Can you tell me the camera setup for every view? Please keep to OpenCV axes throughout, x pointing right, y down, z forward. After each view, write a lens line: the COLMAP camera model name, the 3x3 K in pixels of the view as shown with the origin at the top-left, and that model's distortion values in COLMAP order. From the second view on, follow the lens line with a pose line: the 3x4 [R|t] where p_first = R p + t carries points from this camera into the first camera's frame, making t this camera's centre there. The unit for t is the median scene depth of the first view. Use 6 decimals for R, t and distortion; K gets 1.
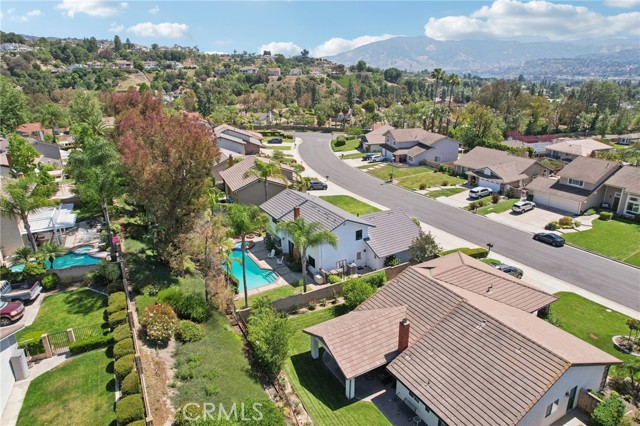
lens RADIAL K [[426.9, 0, 316.9], [0, 426.9, 213.3], [0, 0, 1]] dist [-0.066263, 0.057220]
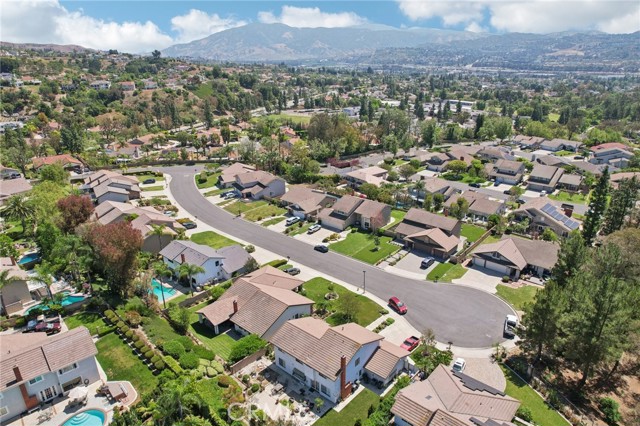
lens RADIAL K [[426.9, 0, 316.9], [0, 426.9, 213.3], [0, 0, 1]] dist [-0.066263, 0.057220]
pose [[0.950255, -0.109431, 0.291617, -0.005936], [0.106650, 0.993970, 0.025465, -0.111157], [-0.292645, 0.006903, 0.956196, -0.622859]]
